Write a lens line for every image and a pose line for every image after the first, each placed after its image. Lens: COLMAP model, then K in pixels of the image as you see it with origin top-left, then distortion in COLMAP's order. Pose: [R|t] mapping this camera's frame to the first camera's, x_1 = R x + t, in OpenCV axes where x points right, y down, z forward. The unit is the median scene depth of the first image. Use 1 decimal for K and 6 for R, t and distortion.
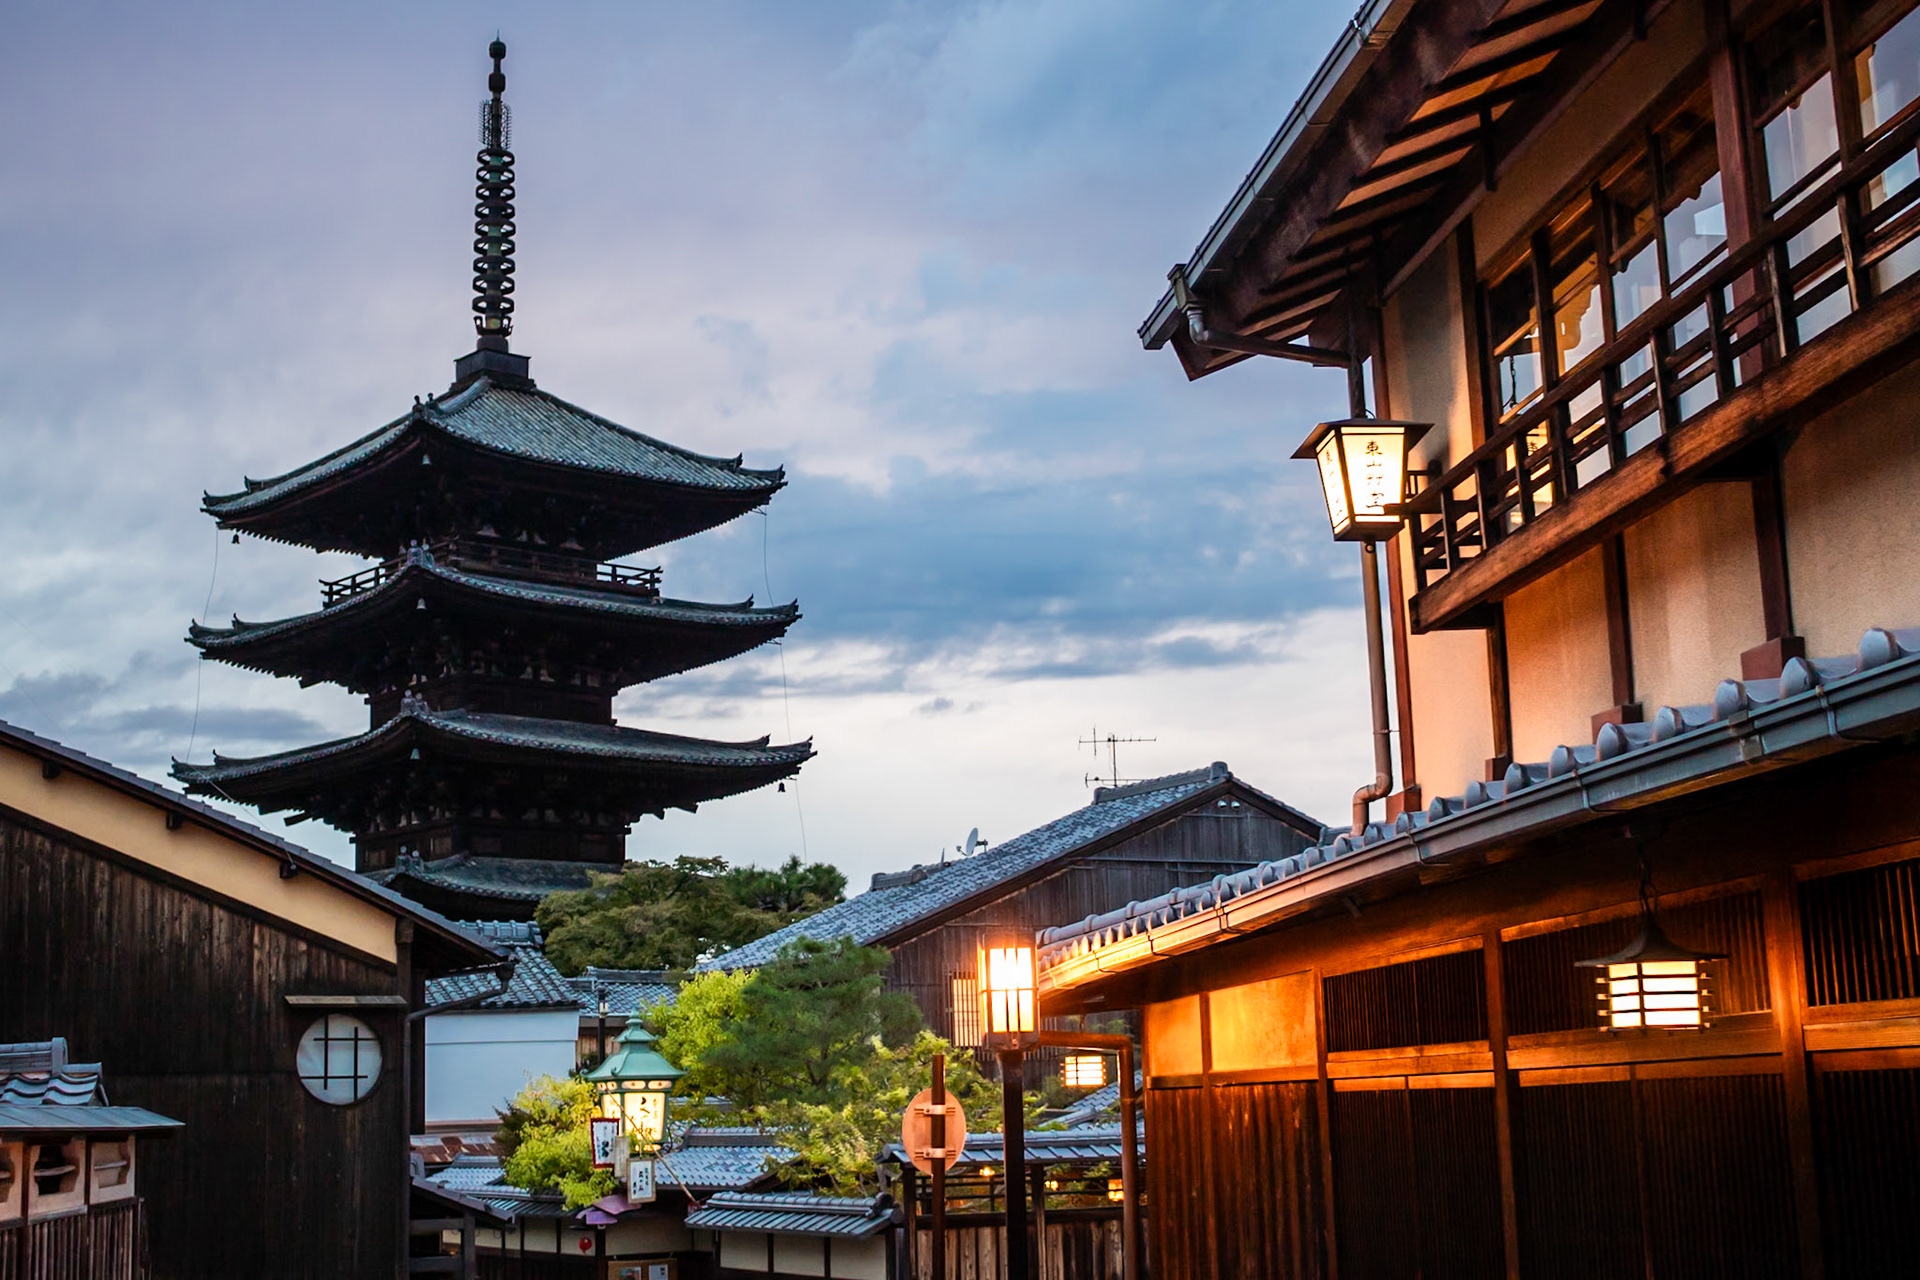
lens RADIAL K [[2531.9, 0, 960.0], [0, 2531.9, 640.0], [0, 0, 1]] dist [-0.067529, 0.040469]
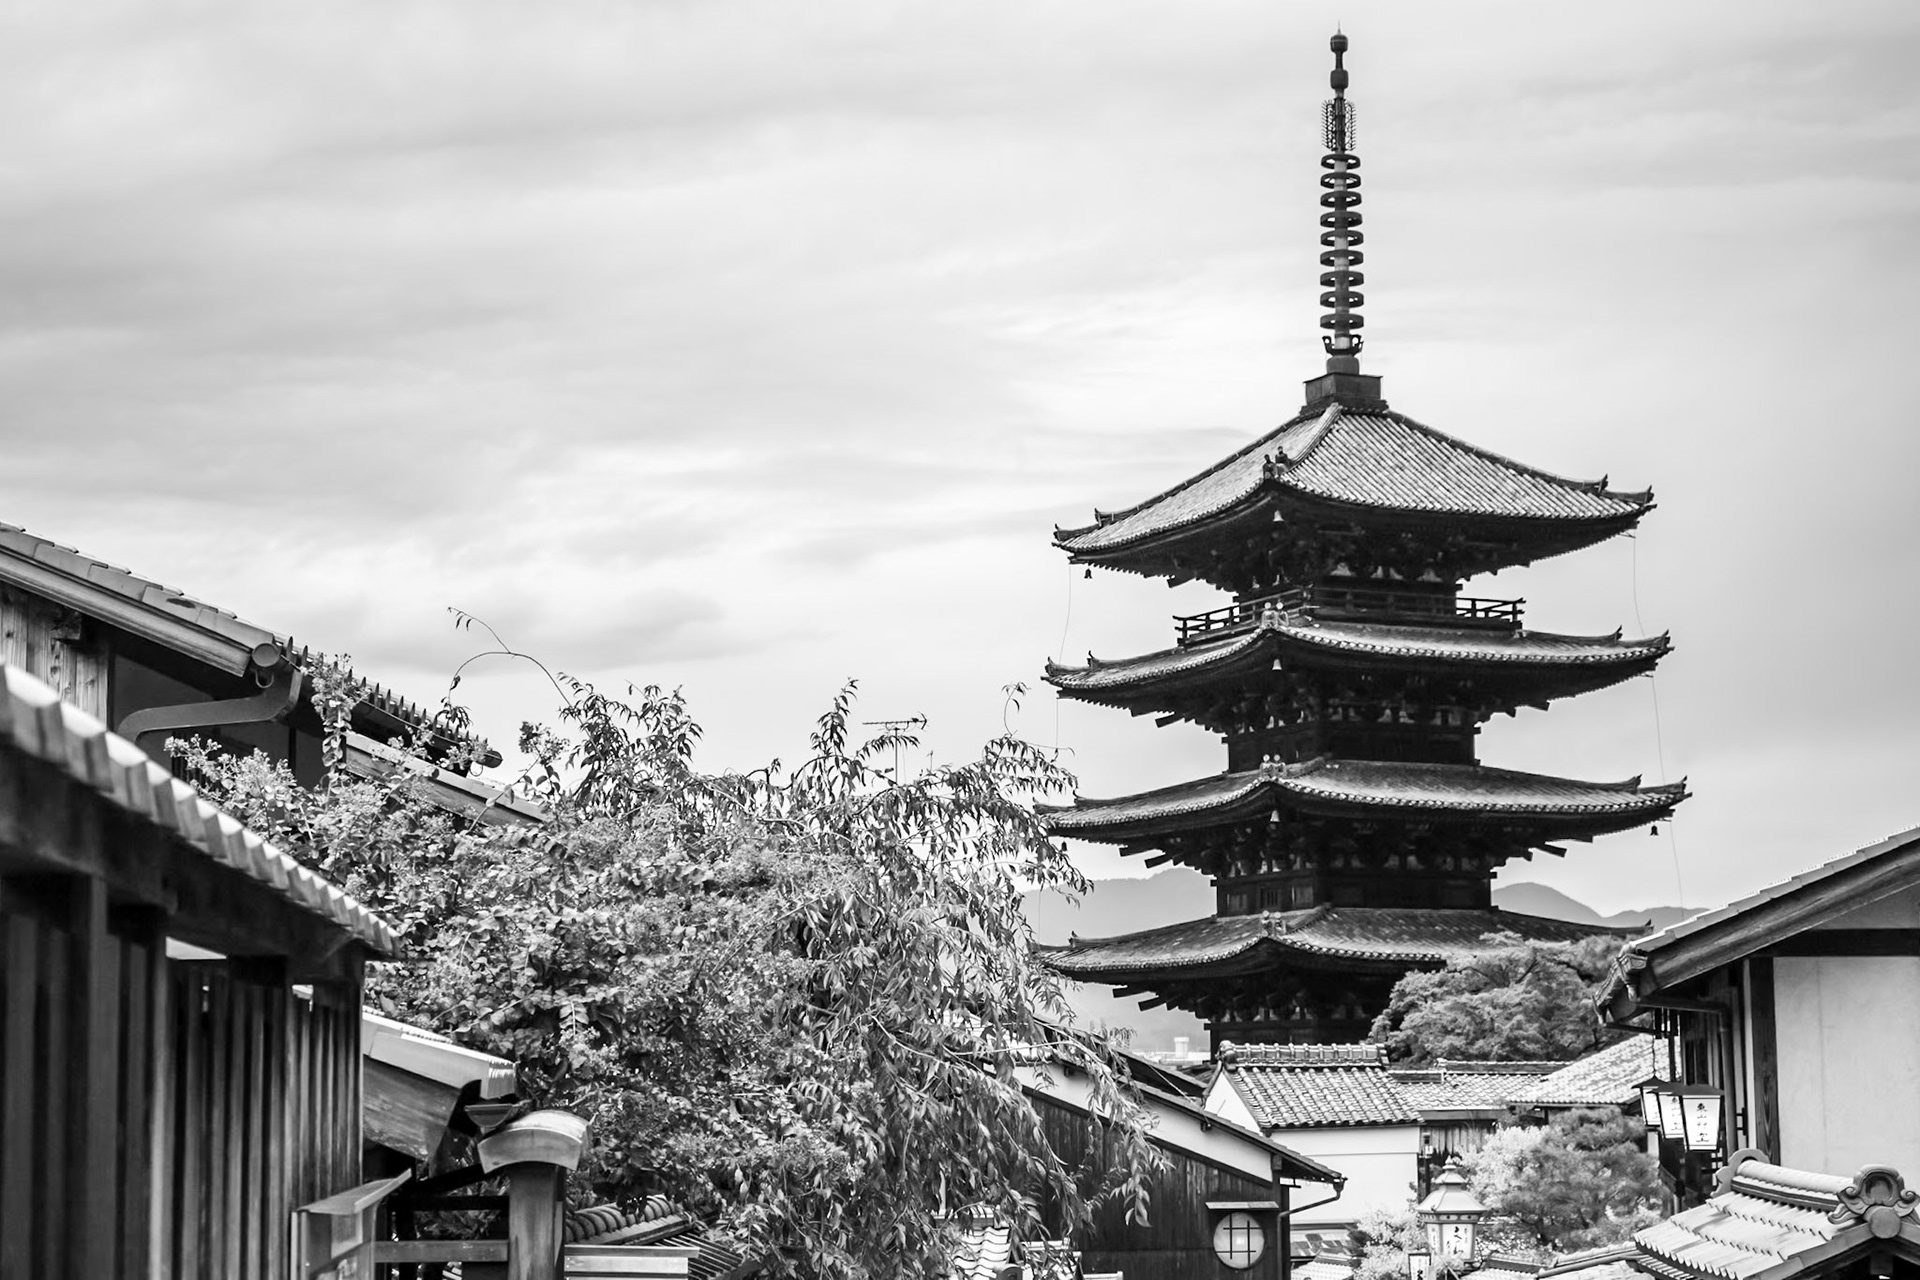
lens RADIAL K [[3545.2, 0, 960.0], [0, 3545.2, 640.0], [0, 0, 1]] dist [-0.025851, 0.254985]
pose [[0.955392, -0.011538, -0.295115, 0.091615], [0.031128, 0.997605, 0.061769, -0.128279], [0.293696, -0.068200, 0.953463, -0.423499]]
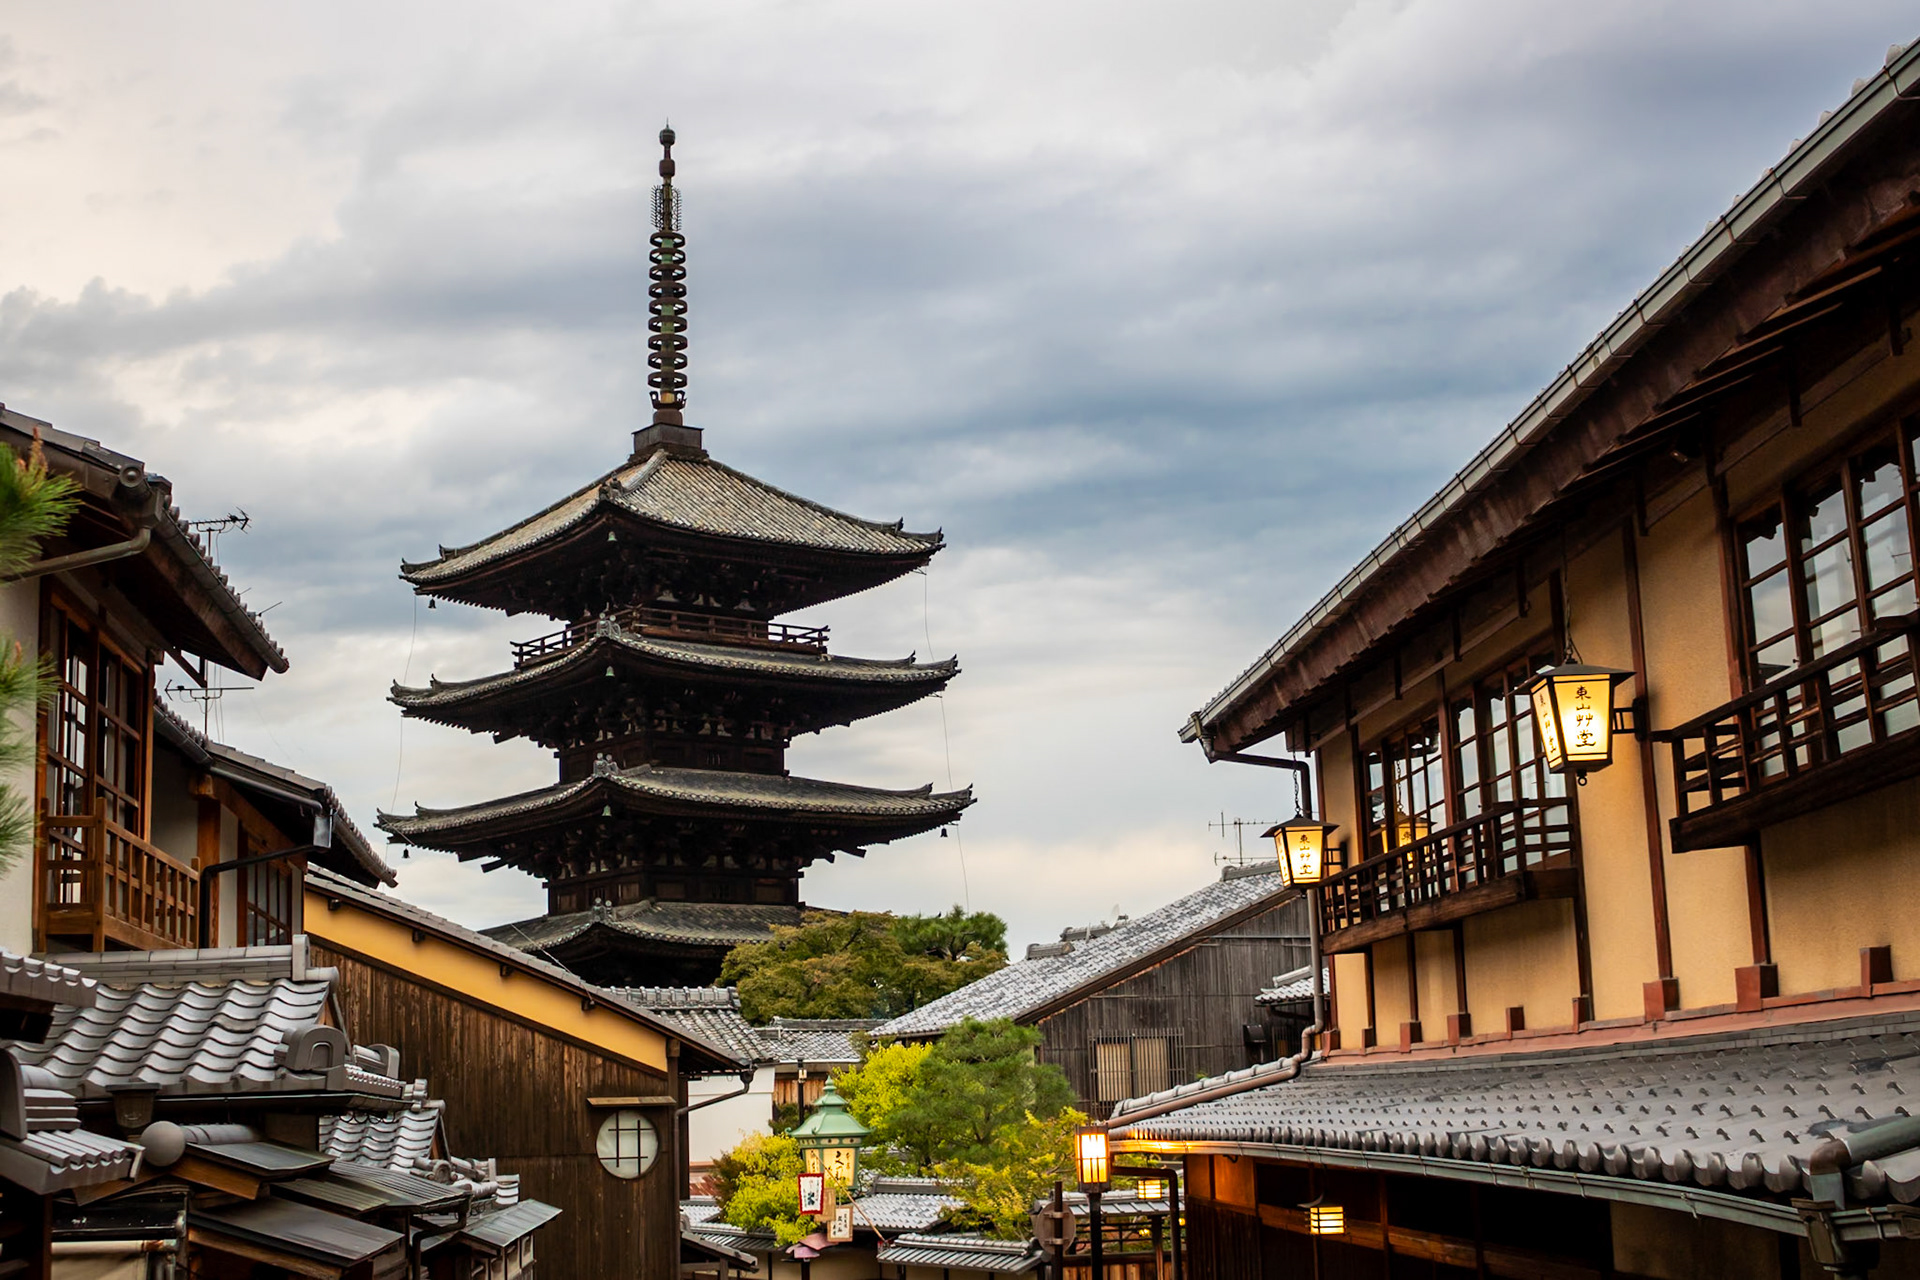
lens RADIAL K [[2644.7, 0, 960.0], [0, 2644.7, 640.0], [0, 0, 1]] dist [-0.060857, 0.011123]
pose [[0.998021, -0.011818, -0.061758, 0.007215], [0.012290, 0.999898, 0.007268, -0.038145], [0.061665, -0.008013, 0.998065, -0.134801]]
